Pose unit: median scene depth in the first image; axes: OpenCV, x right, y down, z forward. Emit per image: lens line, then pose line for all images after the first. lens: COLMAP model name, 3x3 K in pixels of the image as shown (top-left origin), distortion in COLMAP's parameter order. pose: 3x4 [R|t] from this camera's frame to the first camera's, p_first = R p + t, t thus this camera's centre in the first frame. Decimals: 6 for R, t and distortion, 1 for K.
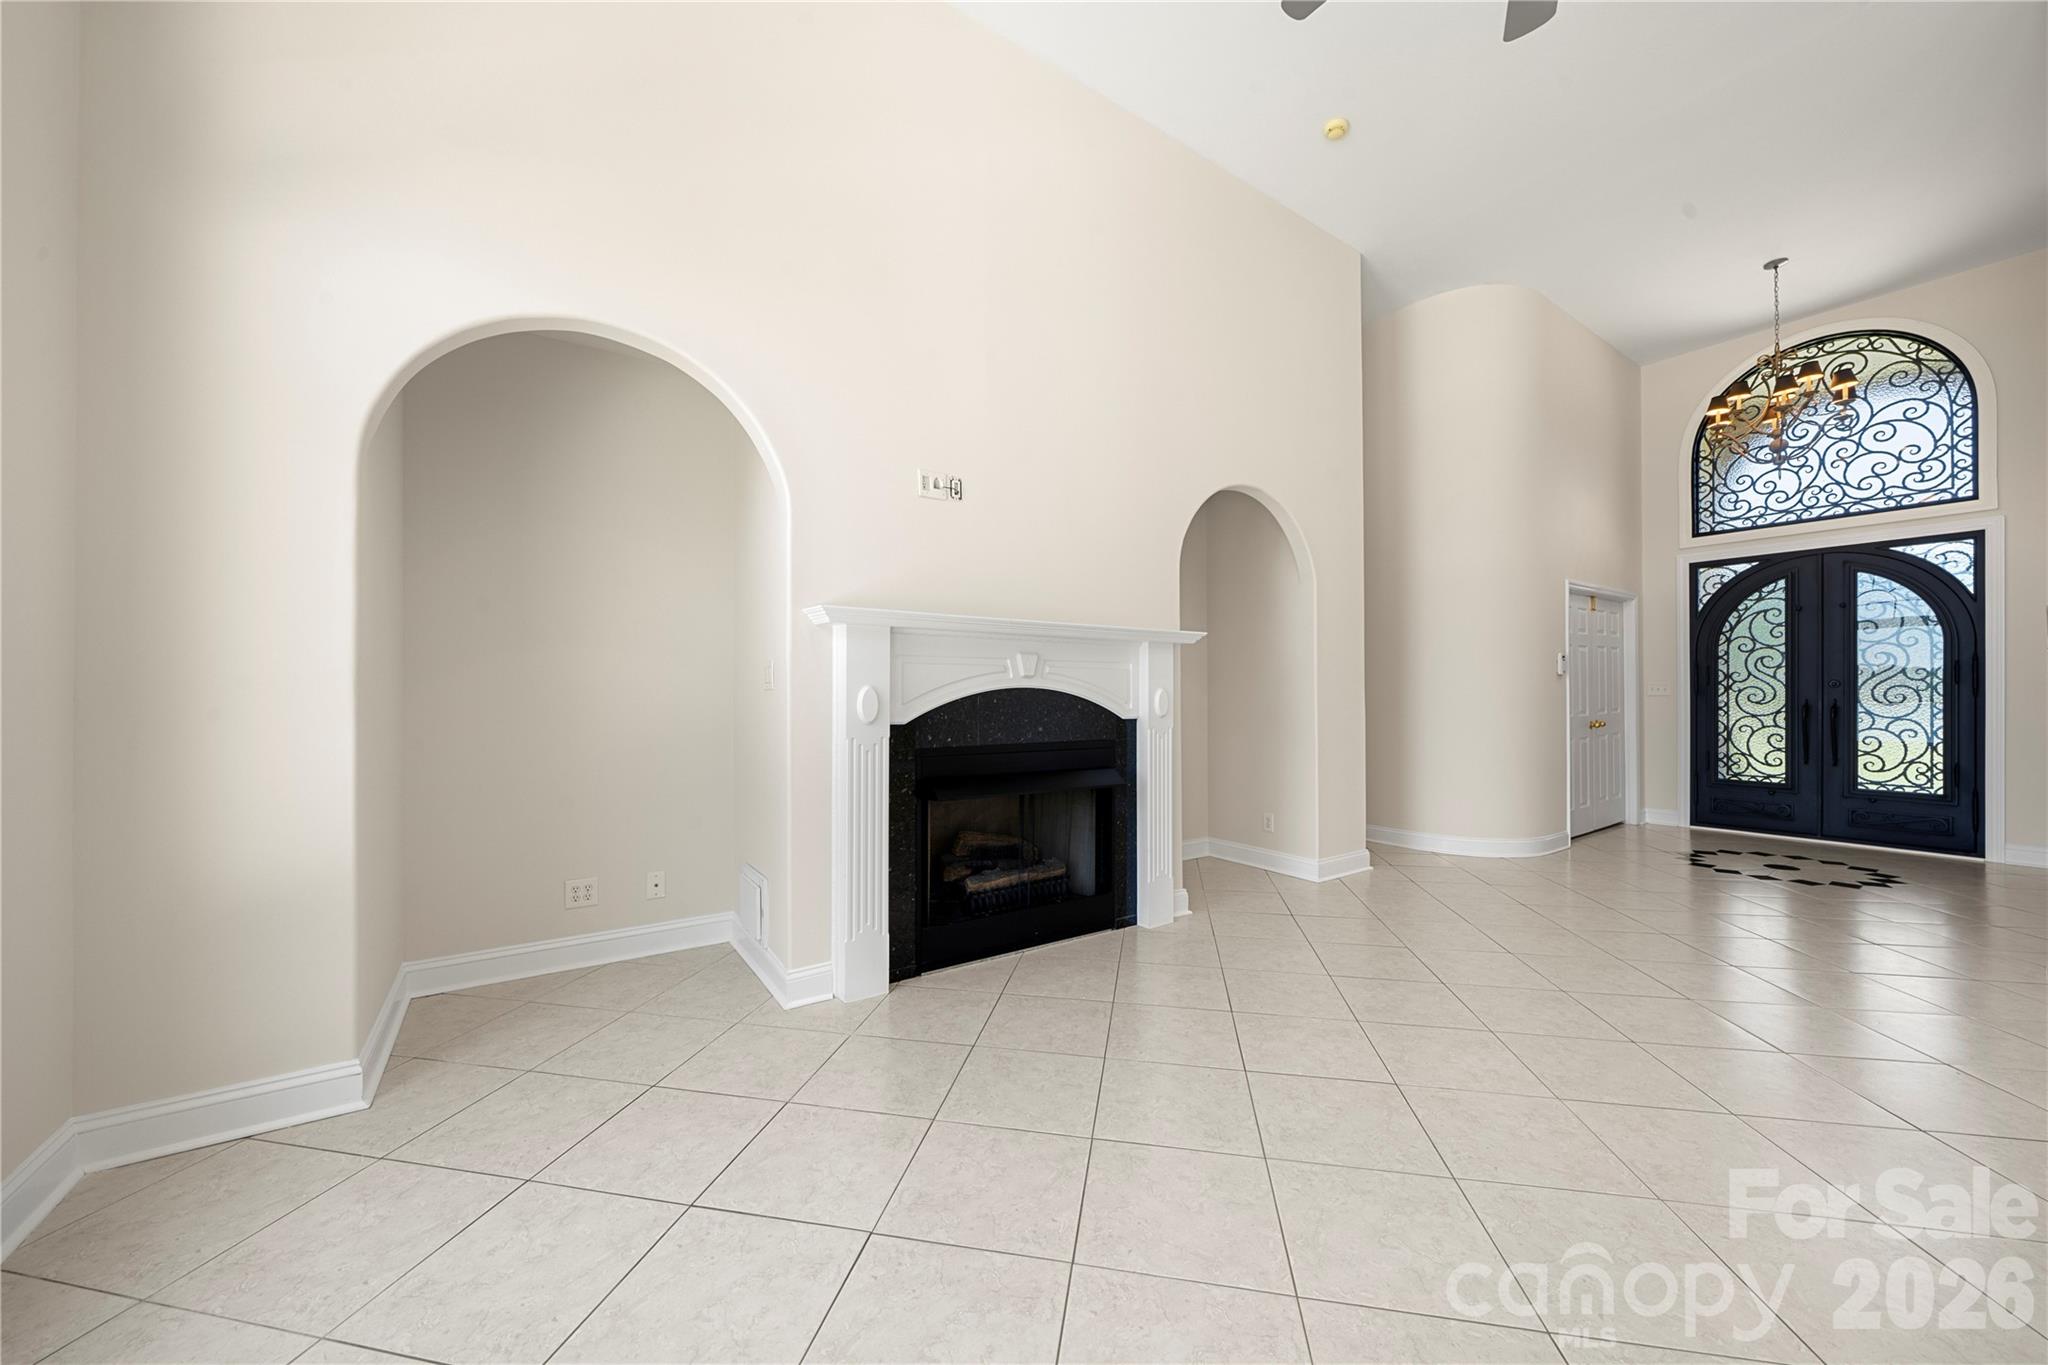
lens RADIAL K [[739.5, 0, 1018.7], [0, 739.5, 692.7], [0, 0, 1]] dist [-0.000571, 0.000034]
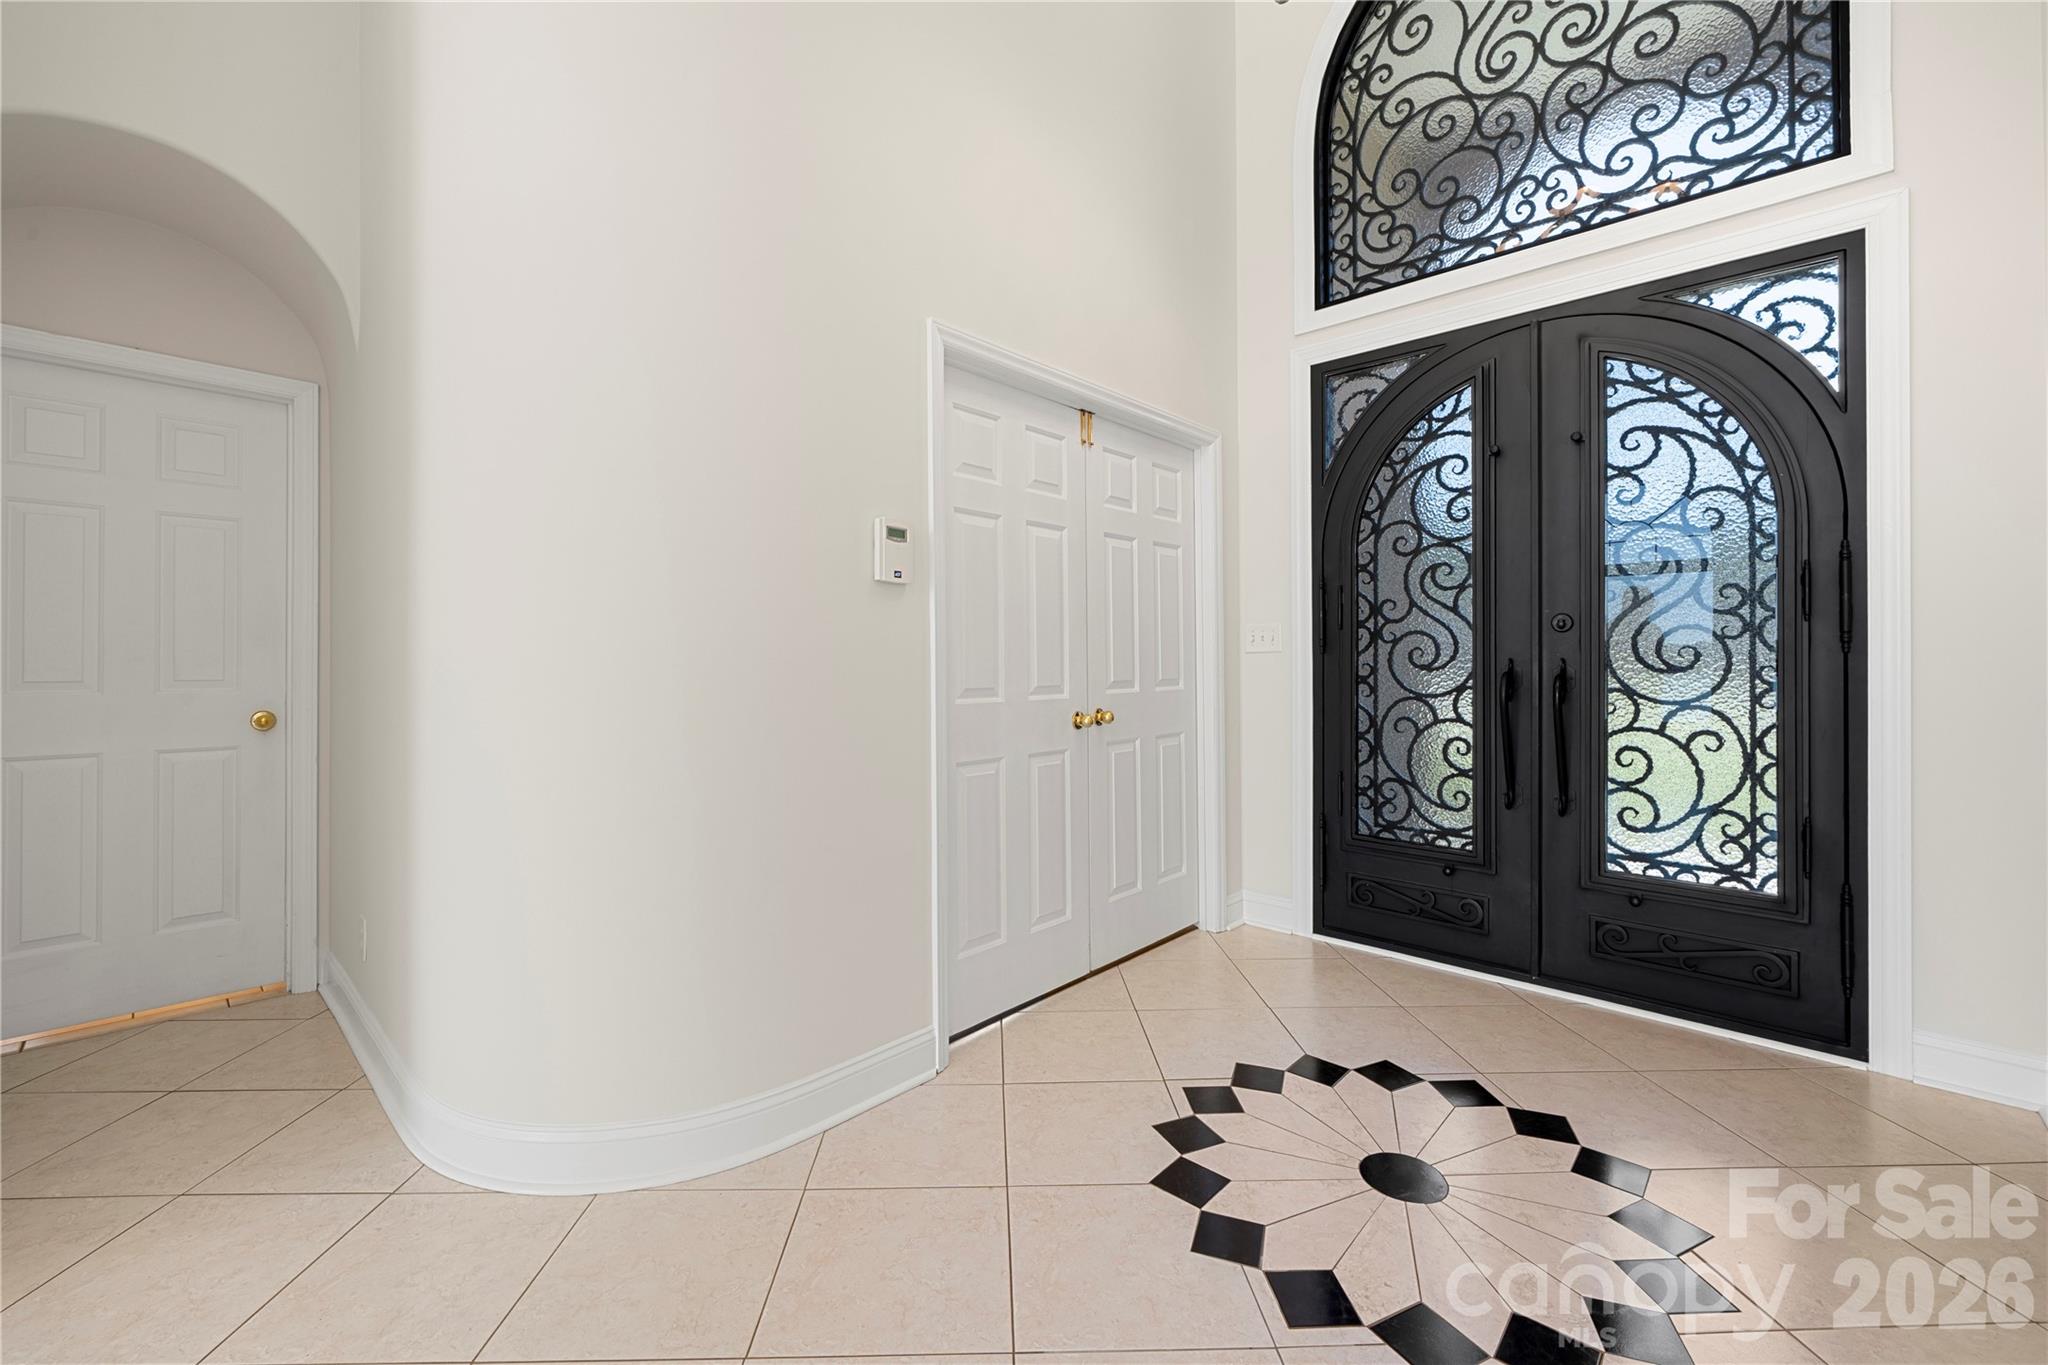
lens RADIAL K [[834.4, 0, 1016.9], [0, 834.4, 652.2], [0, 0, 1]] dist [-0.000906, -0.000044]
pose [[0.973726, 0.001285, 0.227719, 0.688096], [-0.000551, 0.999994, -0.003290, 0.006685], [-0.227722, 0.003078, 0.973721, 0.603221]]
